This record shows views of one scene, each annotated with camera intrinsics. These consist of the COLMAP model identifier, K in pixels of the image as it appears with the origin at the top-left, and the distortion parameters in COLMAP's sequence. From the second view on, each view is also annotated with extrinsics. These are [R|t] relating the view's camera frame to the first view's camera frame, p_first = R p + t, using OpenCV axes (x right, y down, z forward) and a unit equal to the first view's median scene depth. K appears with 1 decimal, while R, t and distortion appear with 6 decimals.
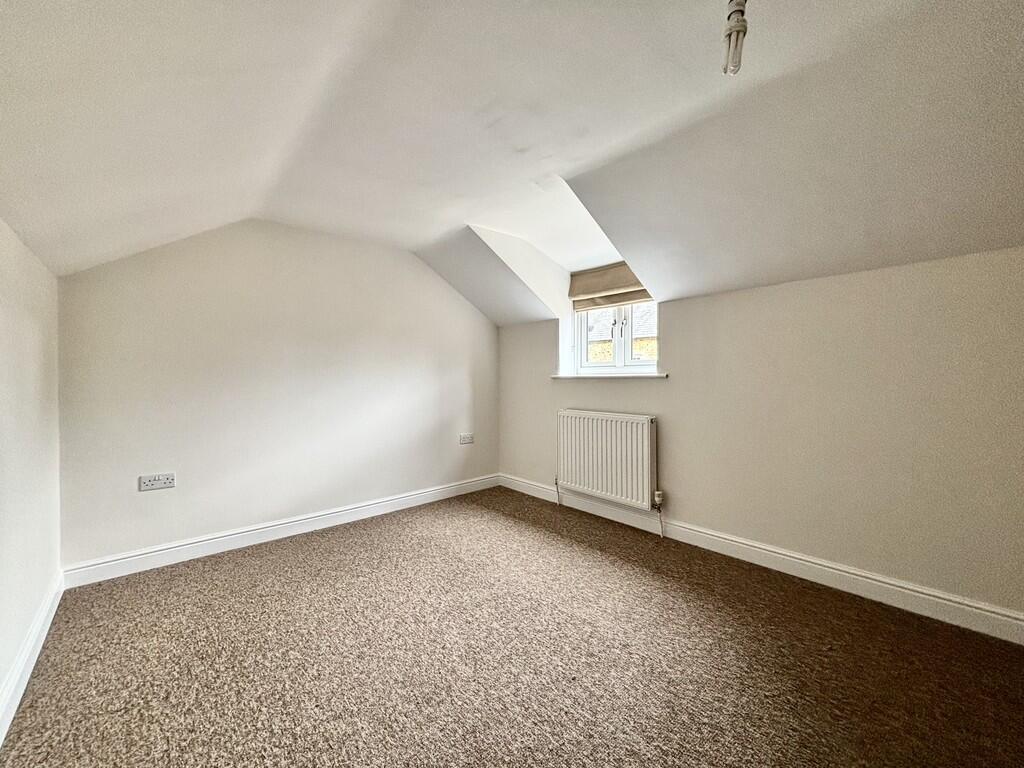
lens RADIAL K [[414.8, 0, 509.4], [0, 414.8, 380.9], [0, 0, 1]] dist [0.009154, 0.000122]
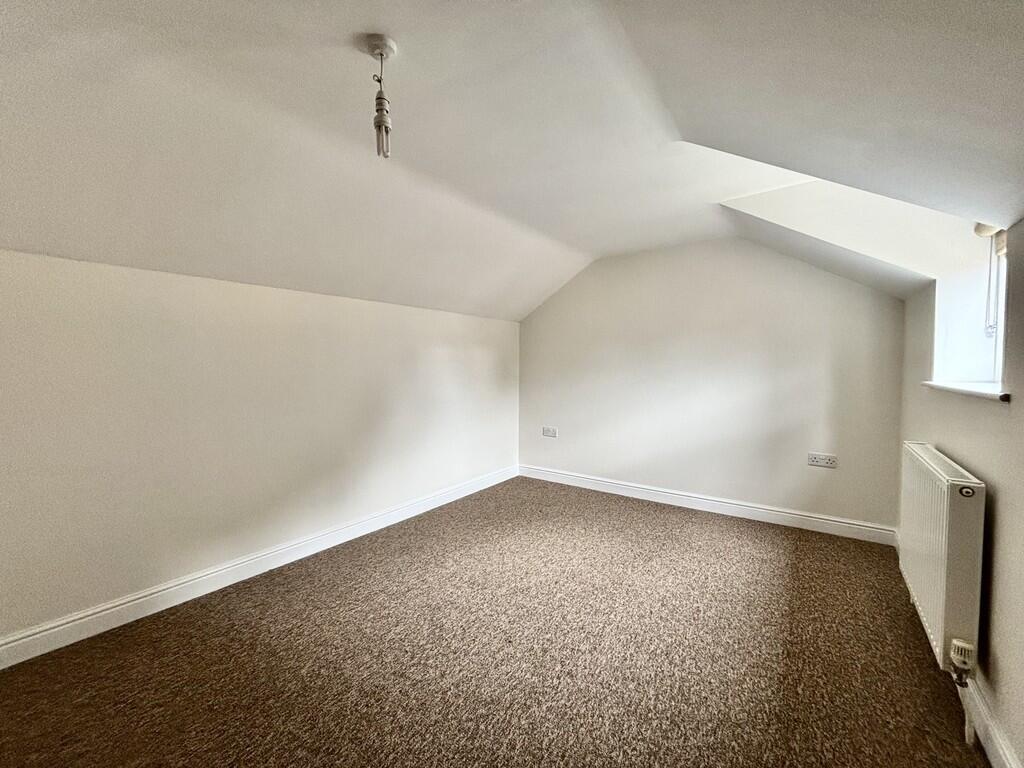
lens RADIAL K [[414.8, 0, 513.7], [0, 414.8, 382.6], [0, 0, 1]] dist [0.009154, 0.000122]
pose [[0.231188, 0.052048, -0.971516, 0.761975], [-0.012684, 0.998644, 0.050483, -0.047616], [0.972826, 0.000652, 0.231535, 0.443307]]
